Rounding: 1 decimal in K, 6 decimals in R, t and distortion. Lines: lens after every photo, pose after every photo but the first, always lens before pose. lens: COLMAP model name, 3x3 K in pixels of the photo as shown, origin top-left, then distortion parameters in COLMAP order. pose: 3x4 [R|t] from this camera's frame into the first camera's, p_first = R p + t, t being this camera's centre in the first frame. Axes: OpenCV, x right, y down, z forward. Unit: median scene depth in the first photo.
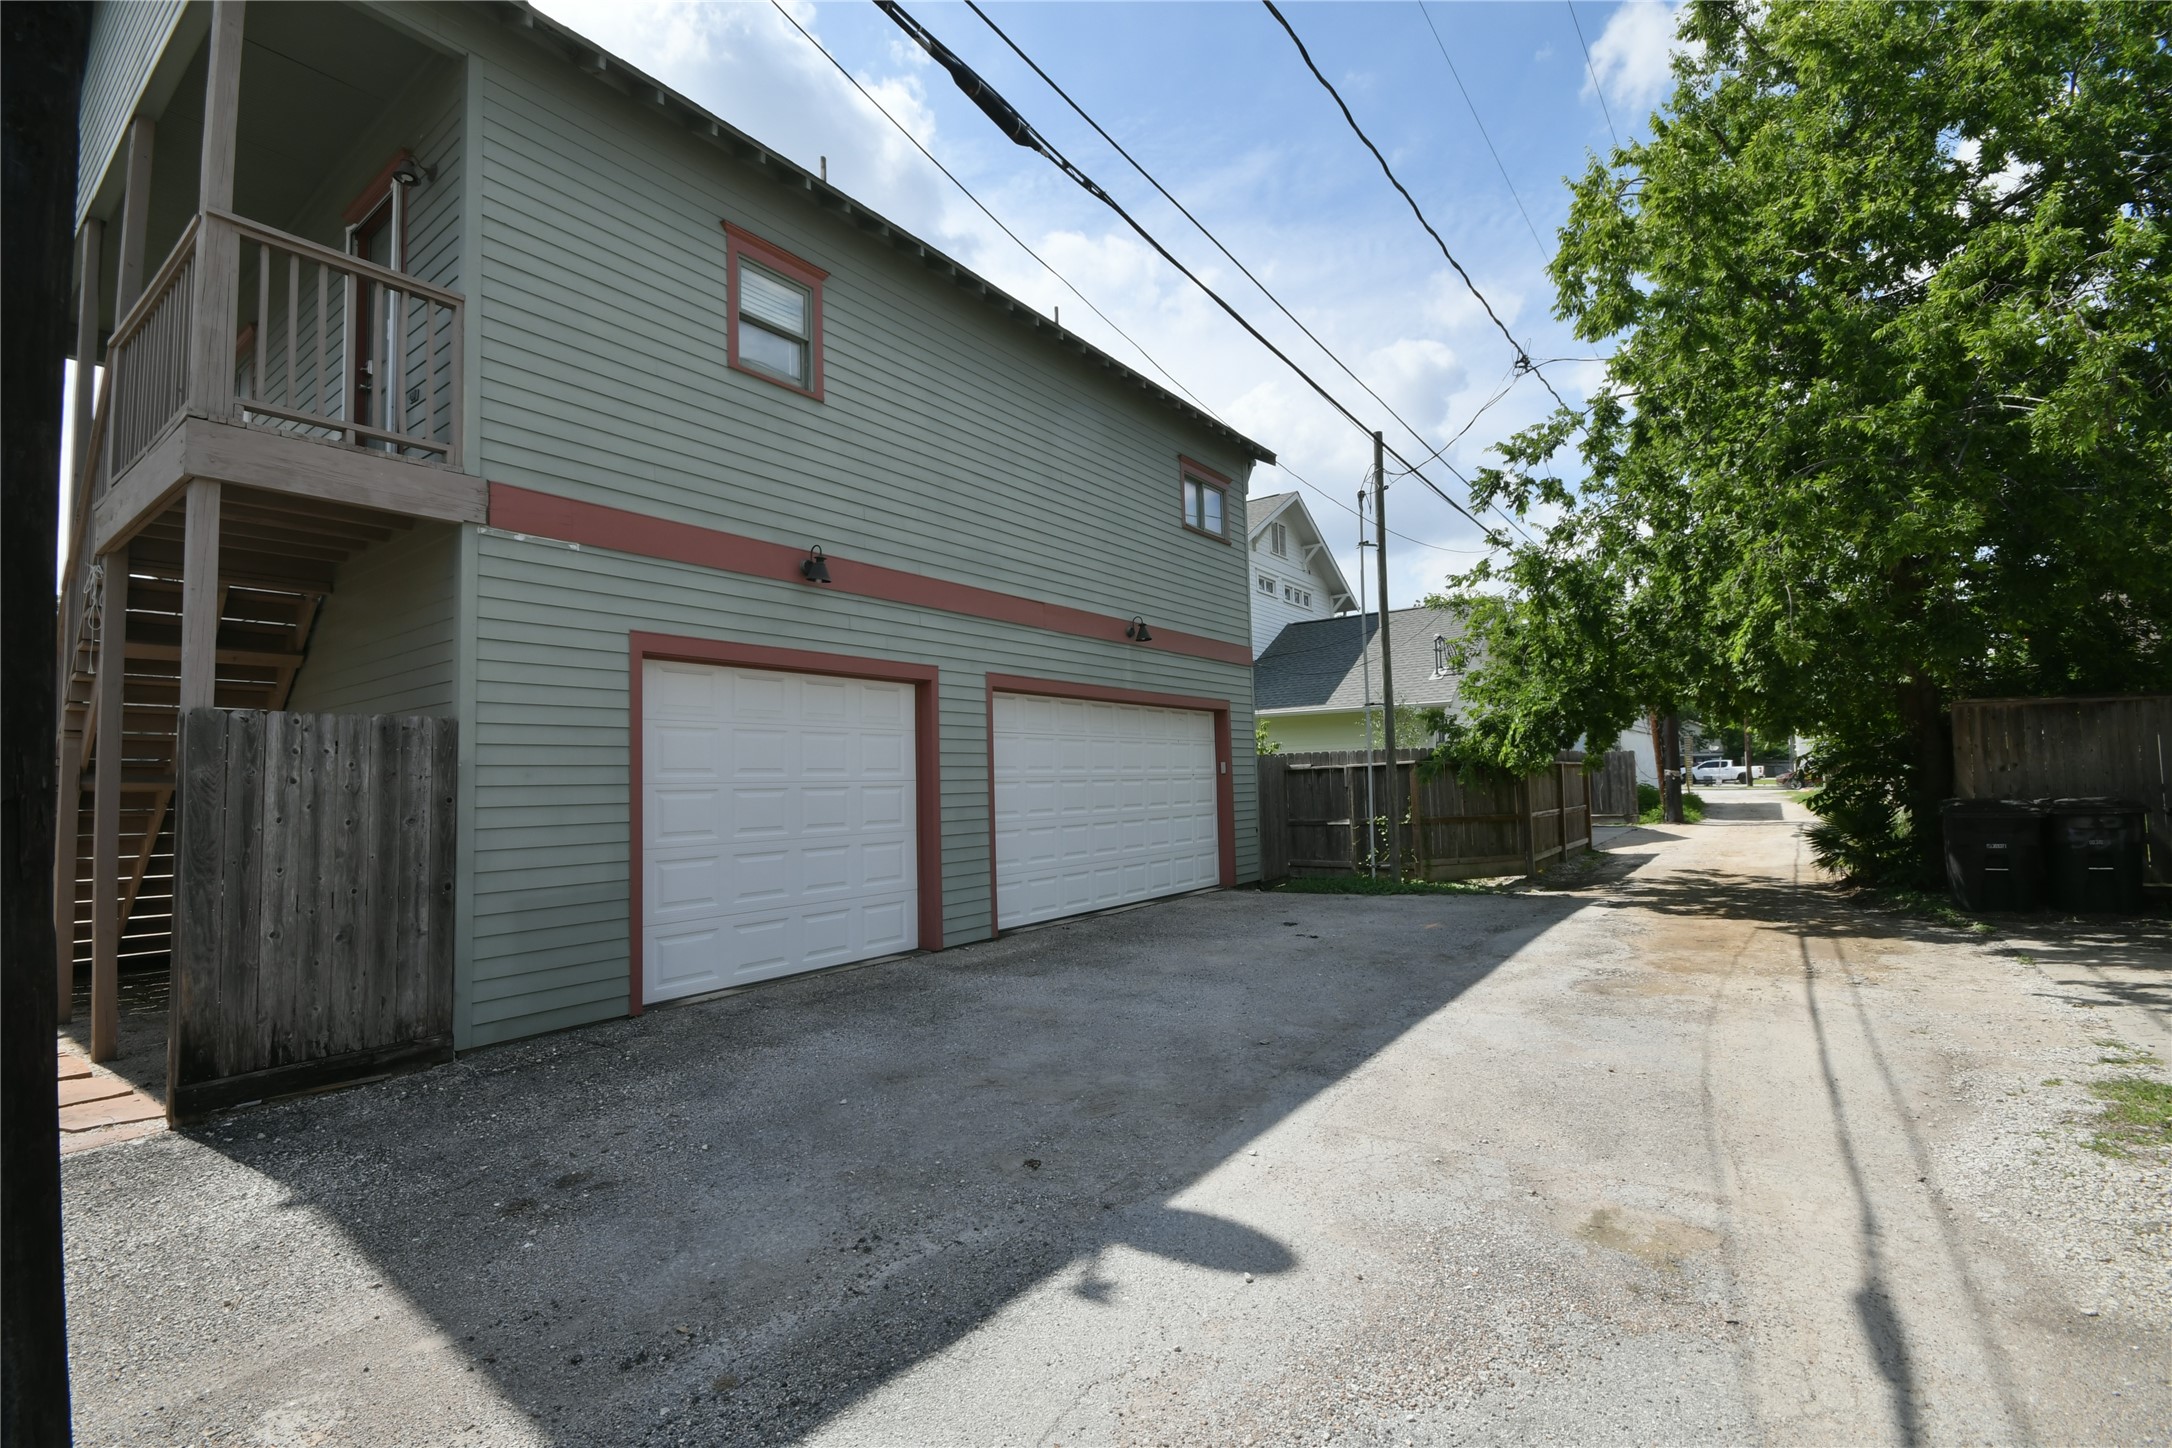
lens RADIAL K [[950.3, 0, 1079.1], [0, 950.3, 726.5], [0, 0, 1]] dist [0.000662, -0.008393]
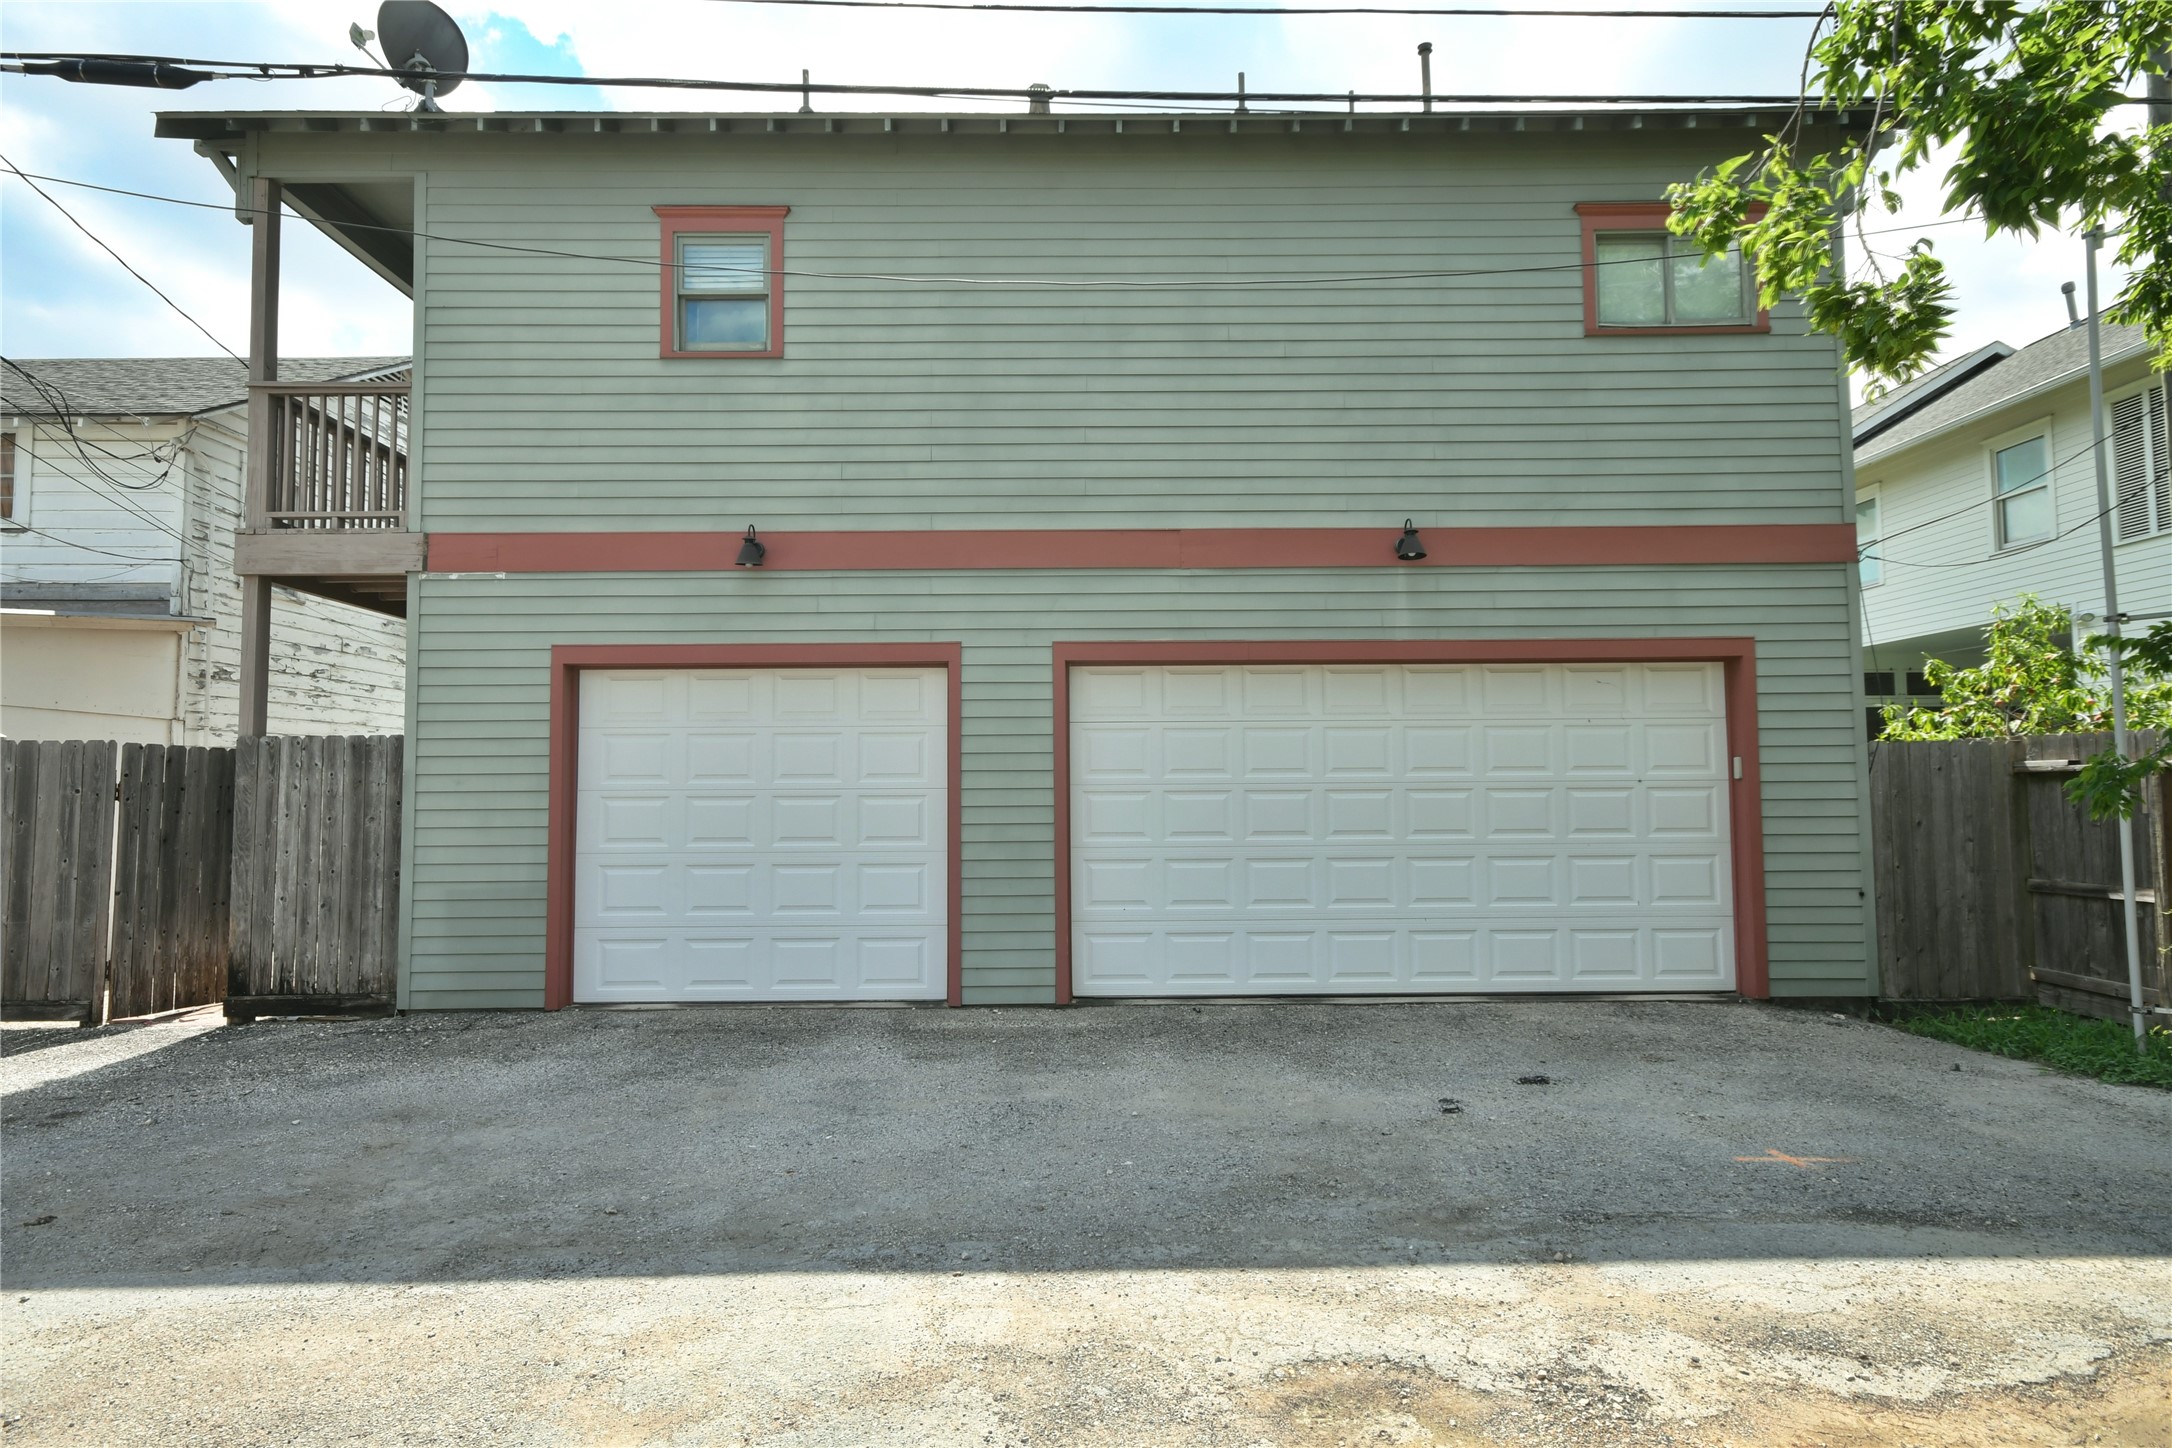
lens RADIAL K [[1128.8, 0, 1085.0], [0, 1128.8, 736.2], [0, 0, 1]] dist [0.005428, 0.000188]
pose [[0.605601, -0.023802, -0.795413, 0.985001], [0.040526, 0.999178, 0.000955, 0.025185], [0.794736, -0.032814, 0.606068, 0.788713]]
